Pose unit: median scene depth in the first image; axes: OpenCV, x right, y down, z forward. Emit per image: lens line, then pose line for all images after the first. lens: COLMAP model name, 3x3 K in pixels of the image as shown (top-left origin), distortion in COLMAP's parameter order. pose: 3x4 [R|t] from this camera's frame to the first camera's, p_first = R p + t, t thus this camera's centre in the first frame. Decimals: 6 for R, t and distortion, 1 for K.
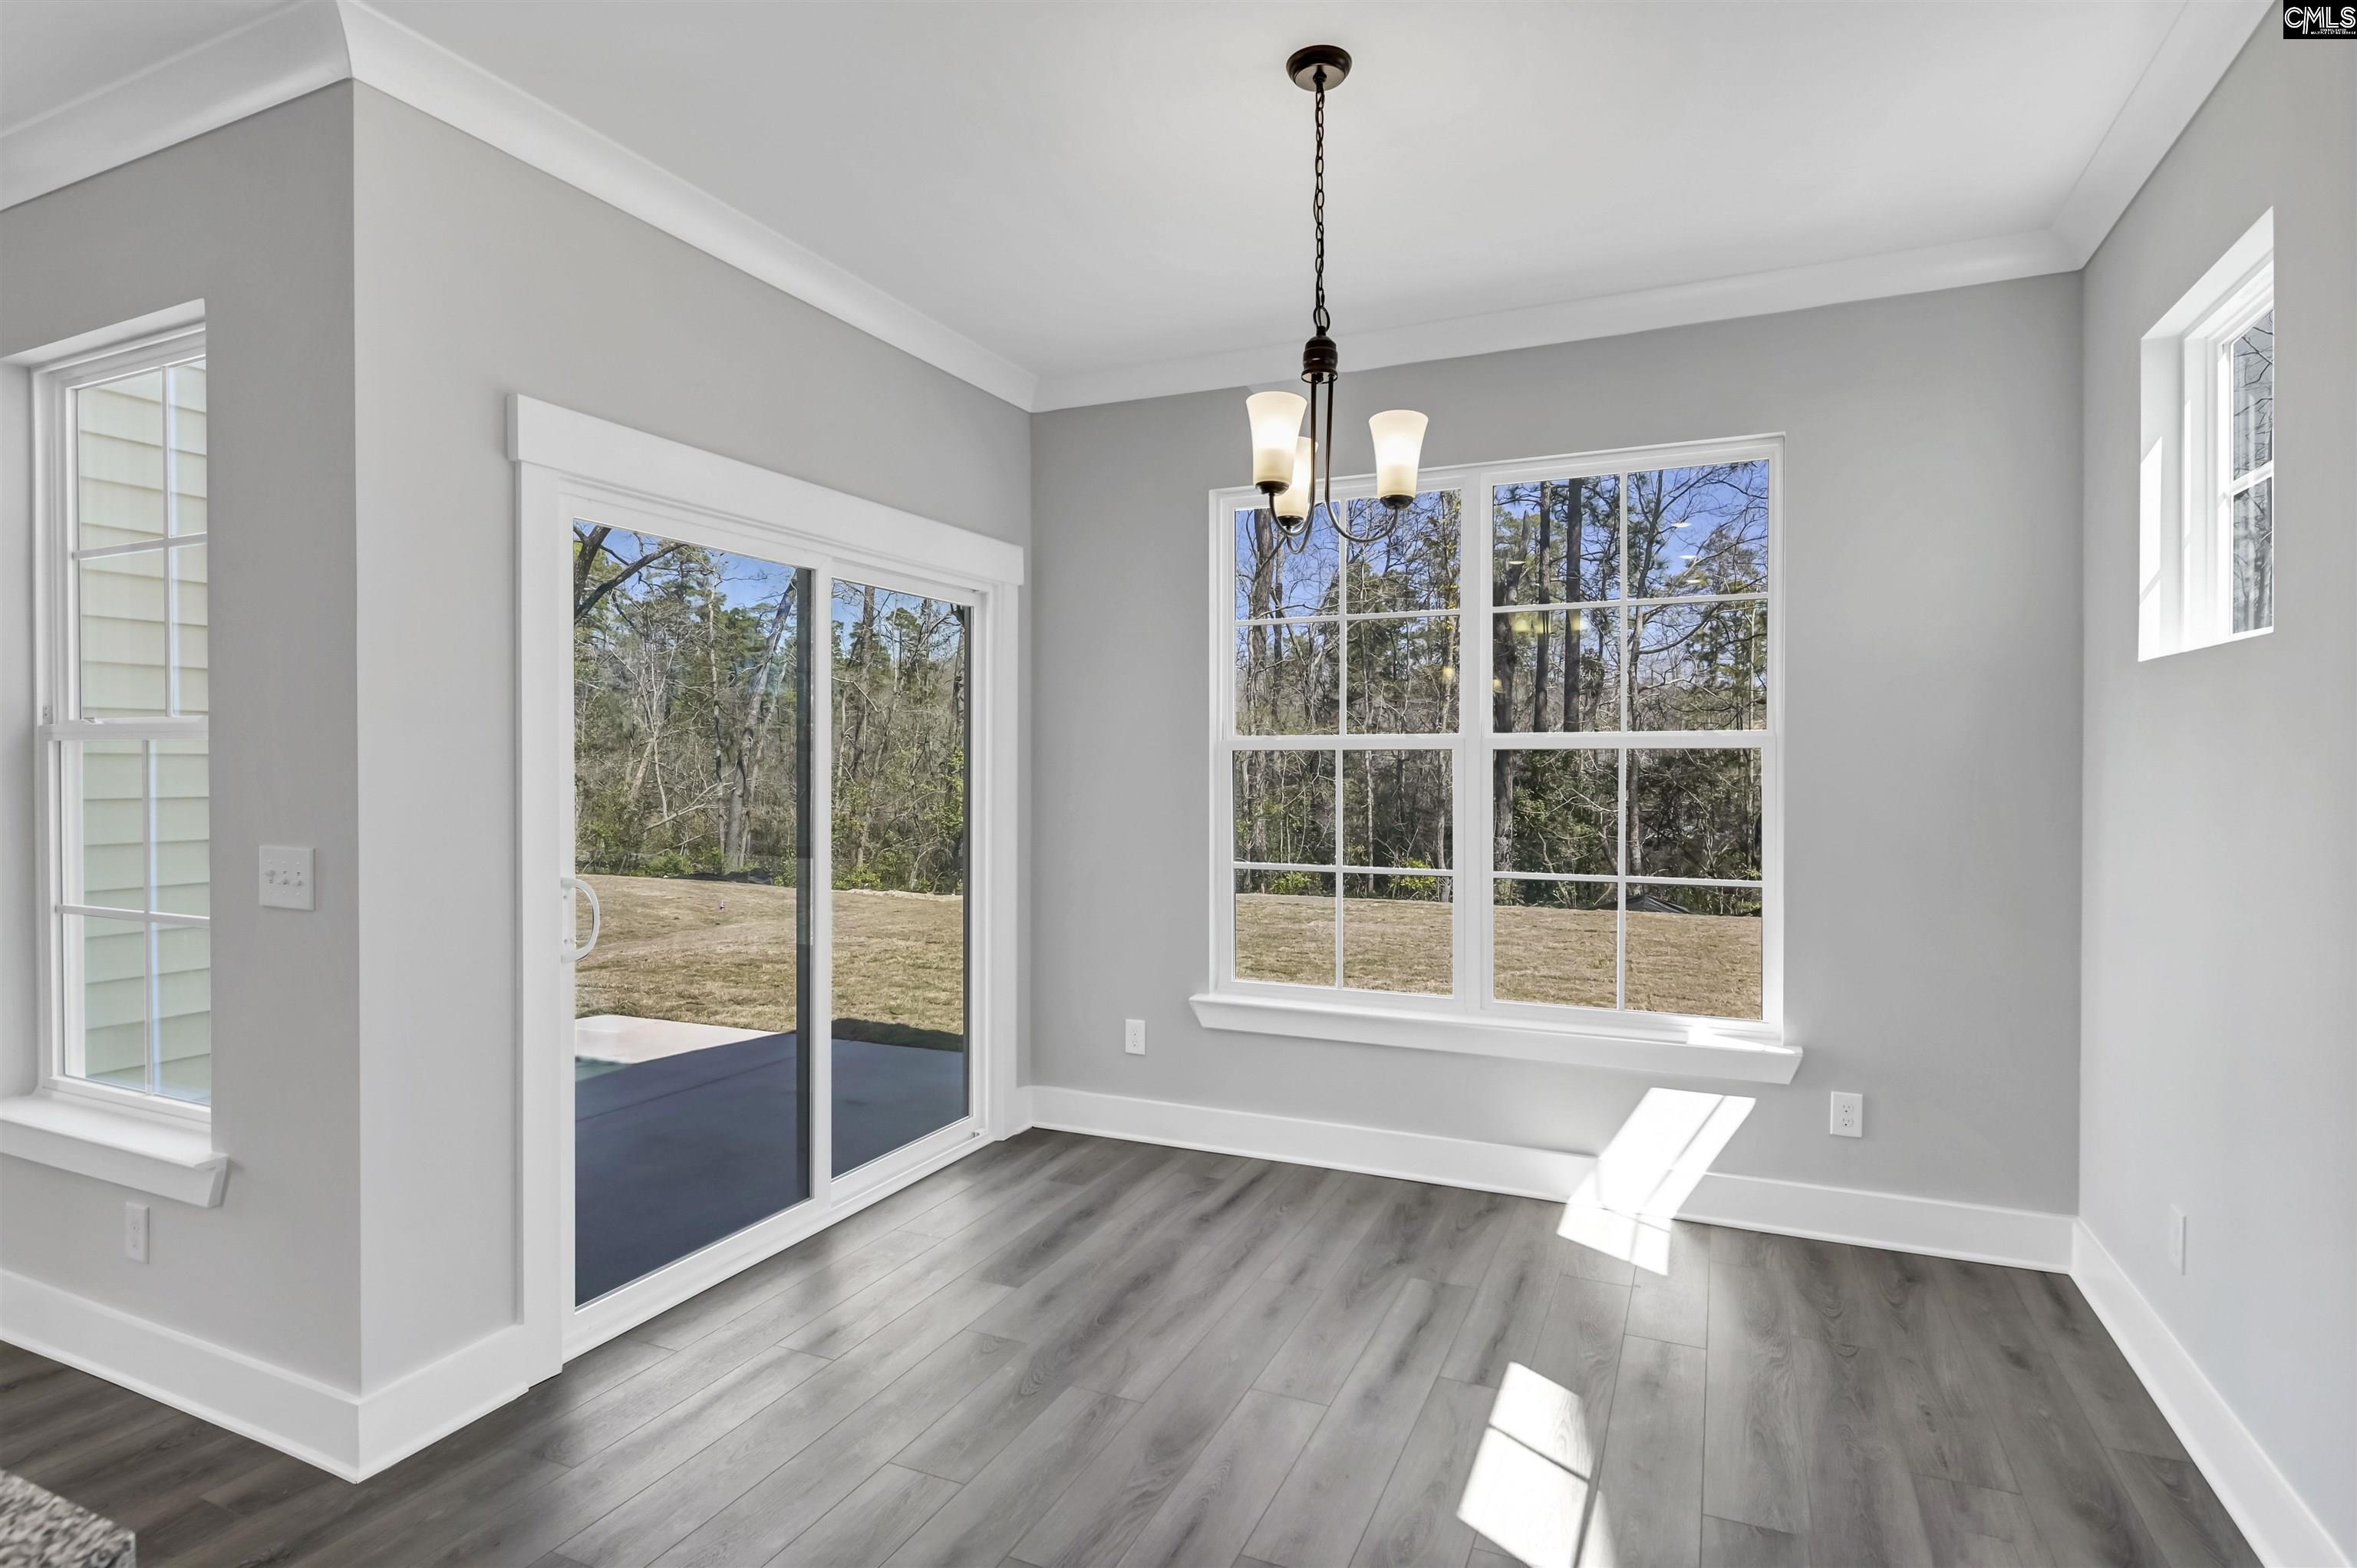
lens RADIAL K [[1204.4, 0, 1178.5], [0, 1204.4, 784.0], [0, 0, 1]] dist [0.000222, -0.000754]
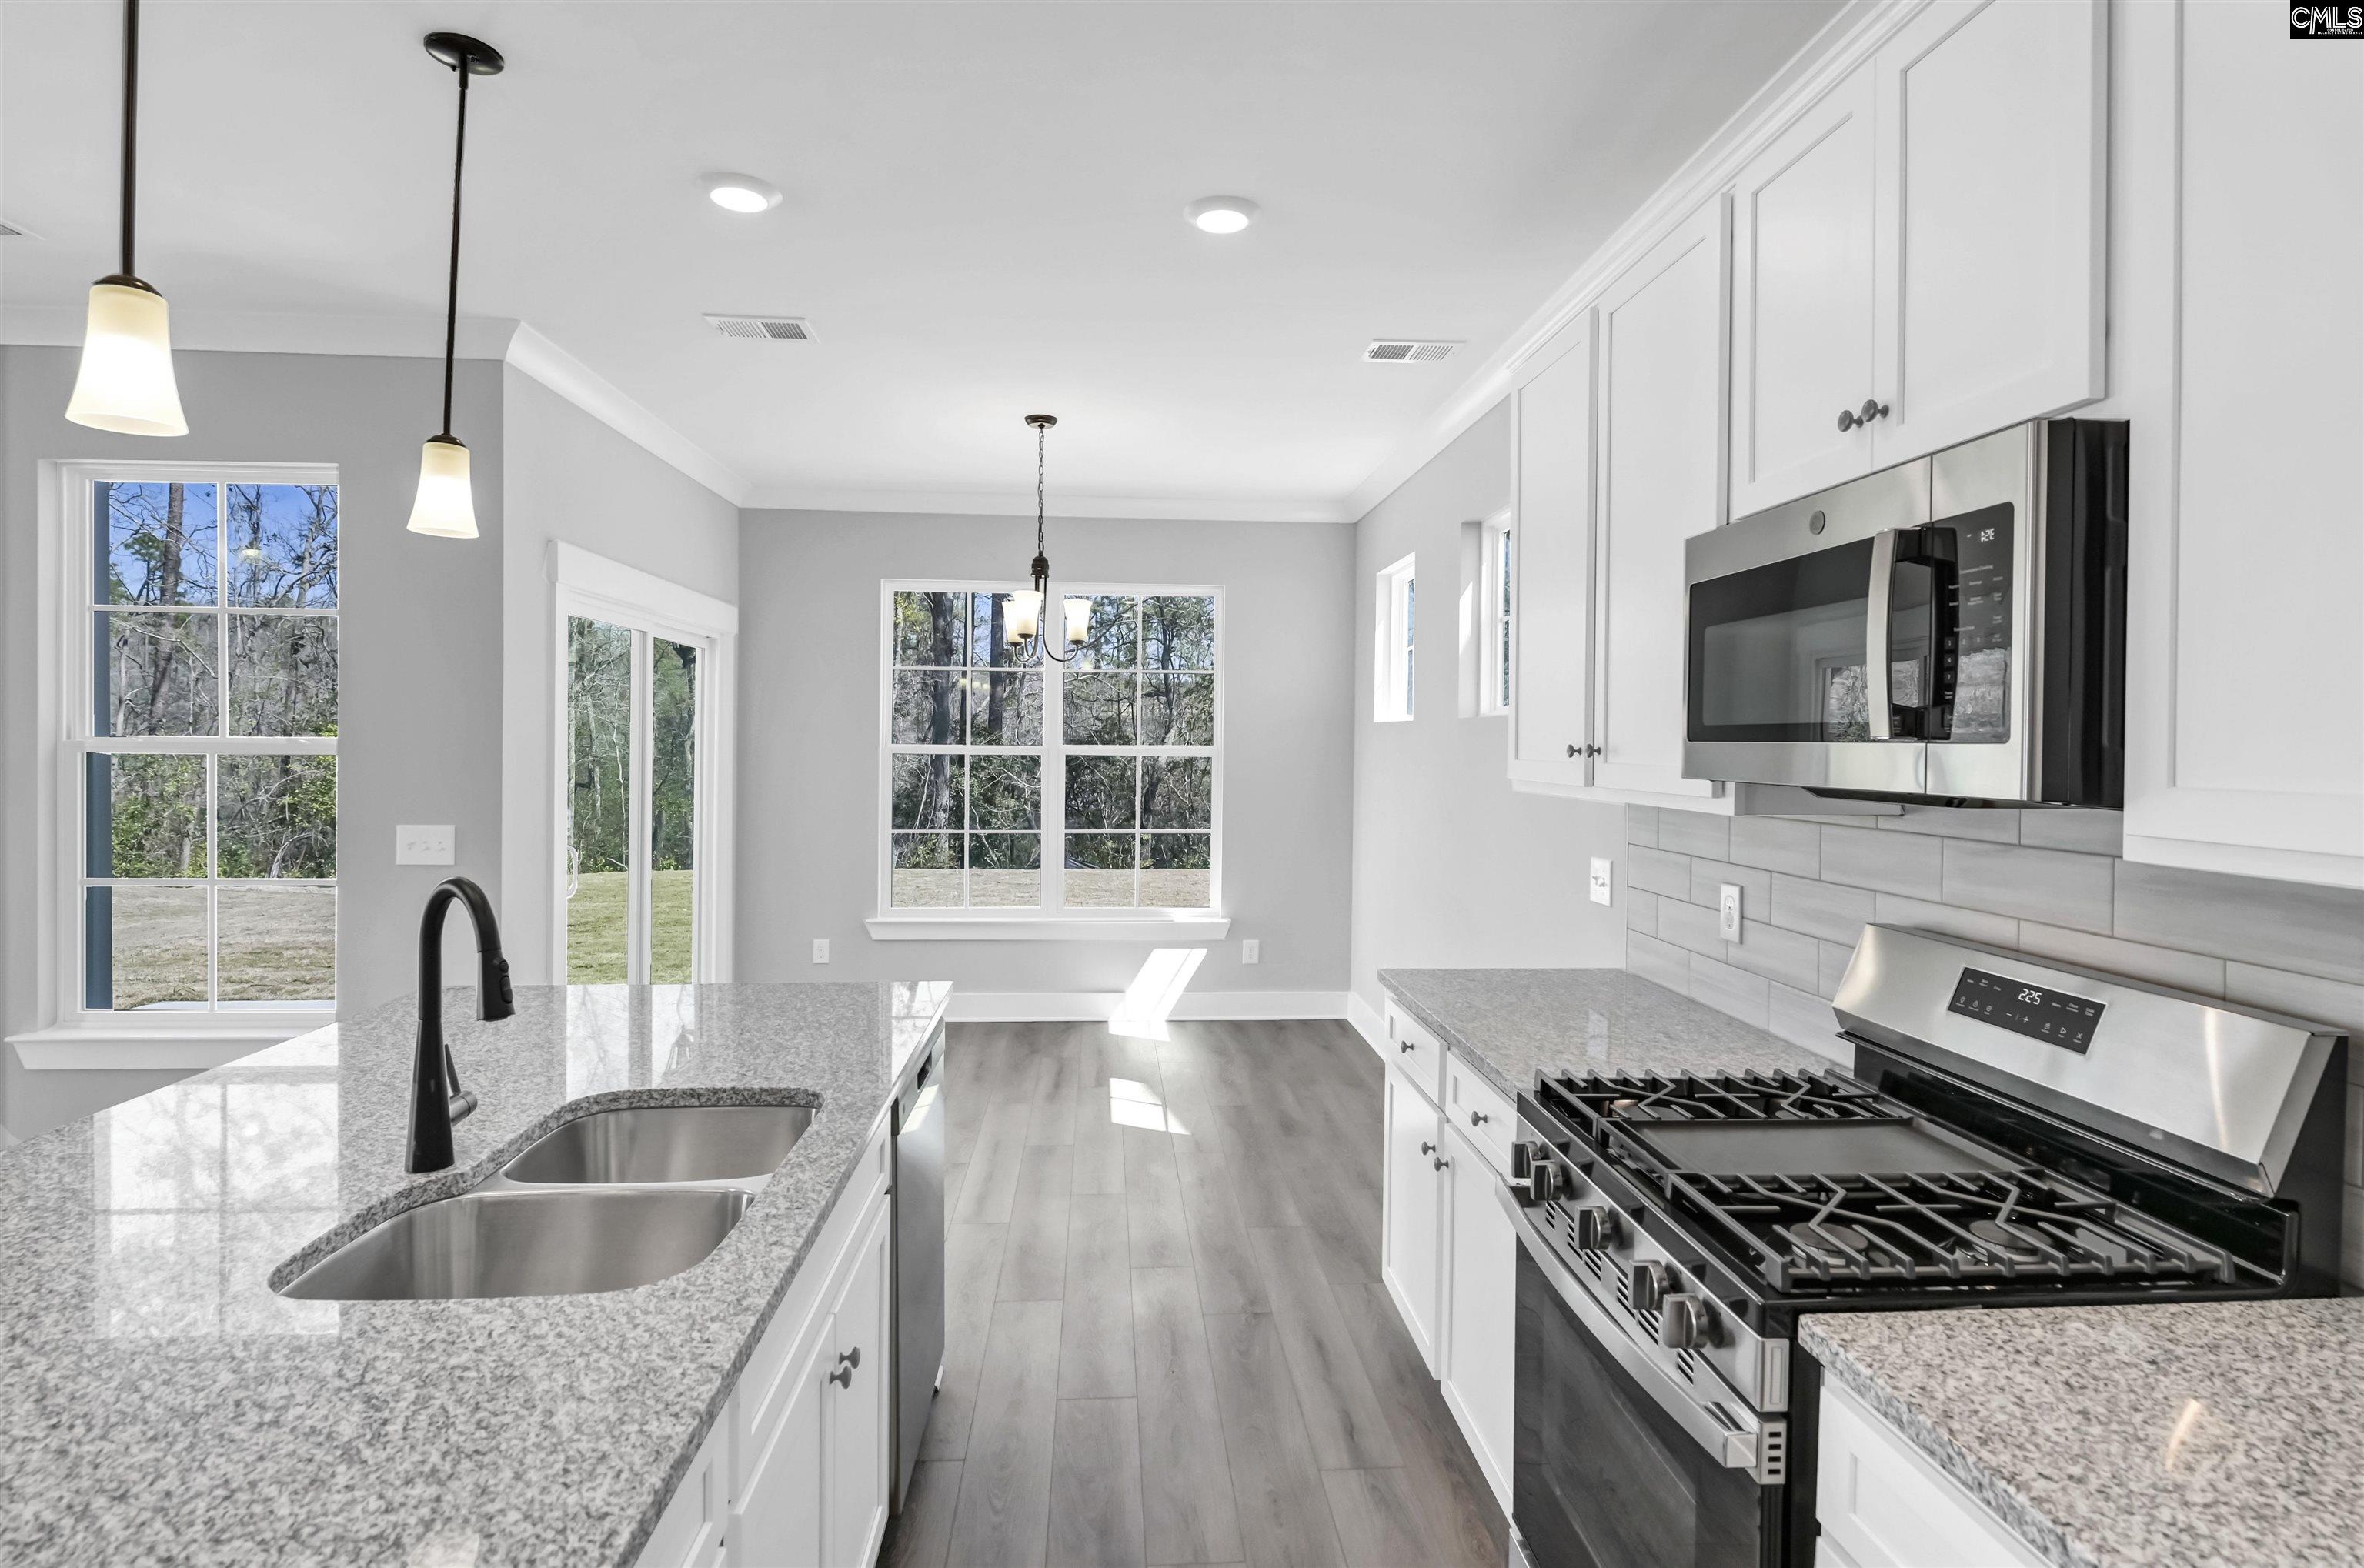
lens RADIAL K [[1208.0, 0, 1182.0], [0, 1208.0, 784.0], [0, 0, 1]] dist [0.000222, -0.000754]
pose [[0.878820, -0.007146, 0.477099, -0.431106], [-0.003021, 0.999784, 0.020540, -0.027175], [-0.477143, -0.019492, 0.878609, -0.592893]]
